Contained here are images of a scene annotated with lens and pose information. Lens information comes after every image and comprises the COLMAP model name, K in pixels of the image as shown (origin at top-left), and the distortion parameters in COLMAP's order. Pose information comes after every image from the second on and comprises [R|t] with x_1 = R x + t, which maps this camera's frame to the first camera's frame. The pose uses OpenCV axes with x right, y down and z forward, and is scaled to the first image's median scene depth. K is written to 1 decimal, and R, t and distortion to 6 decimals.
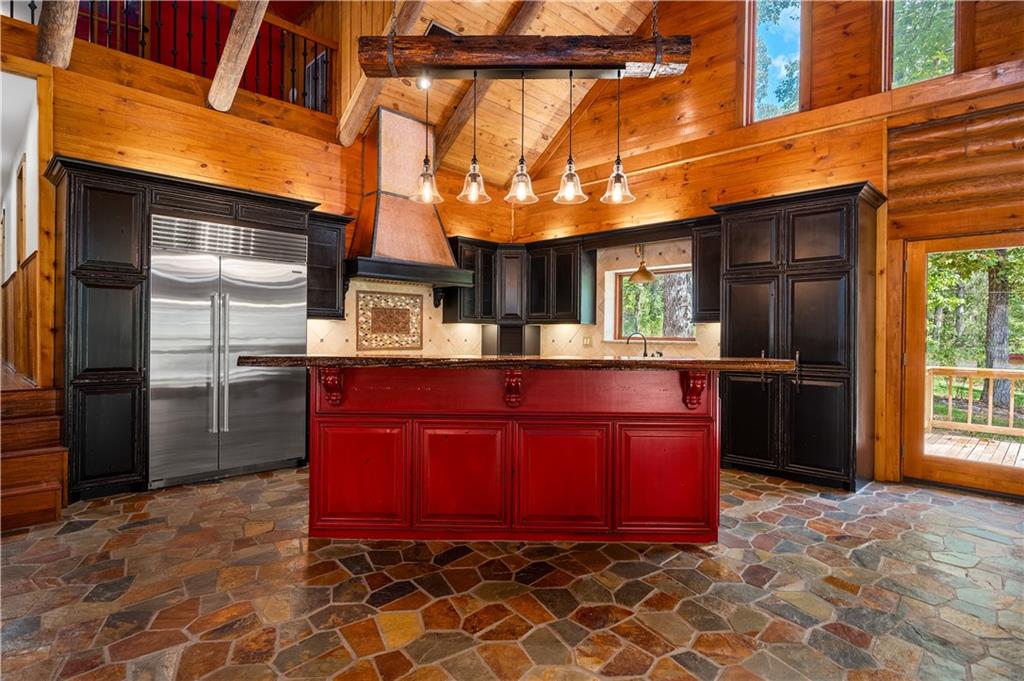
lens RADIAL K [[549.4, 0, 508.3], [0, 549.4, 336.2], [0, 0, 1]] dist [-0.029213, 0.014781]
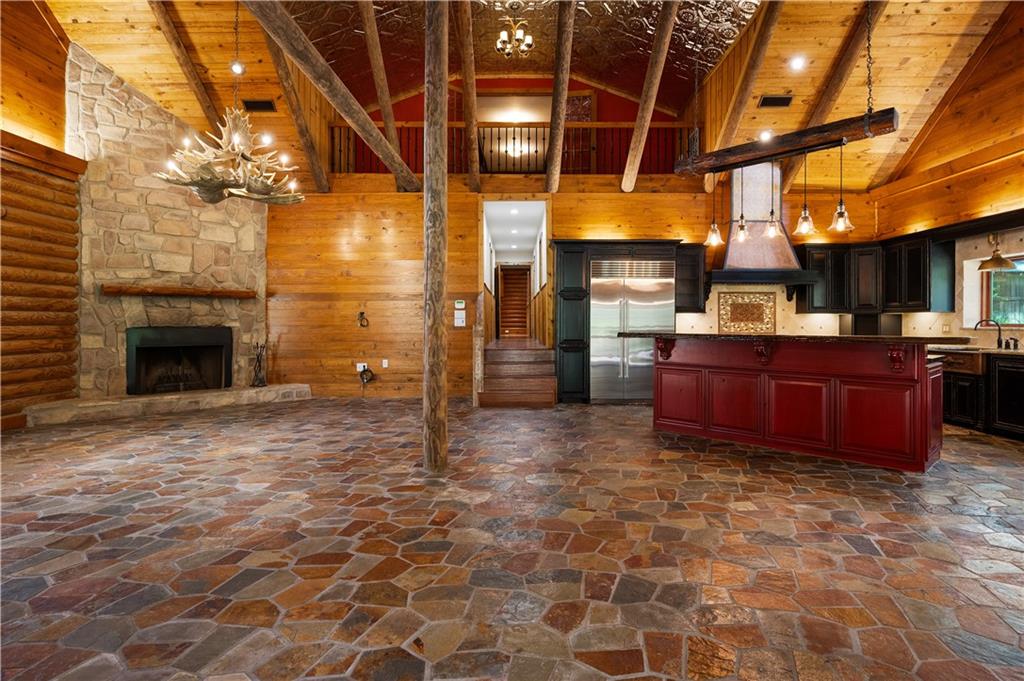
lens RADIAL K [[524.5, 0, 518.7], [0, 524.5, 321.5], [0, 0, 1]] dist [0.002209, -0.000073]
pose [[0.708732, -0.008183, -0.705431, 0.375351], [0.001039, 0.999944, -0.010555, 0.008538], [0.705477, 0.006748, 0.708700, -0.395653]]
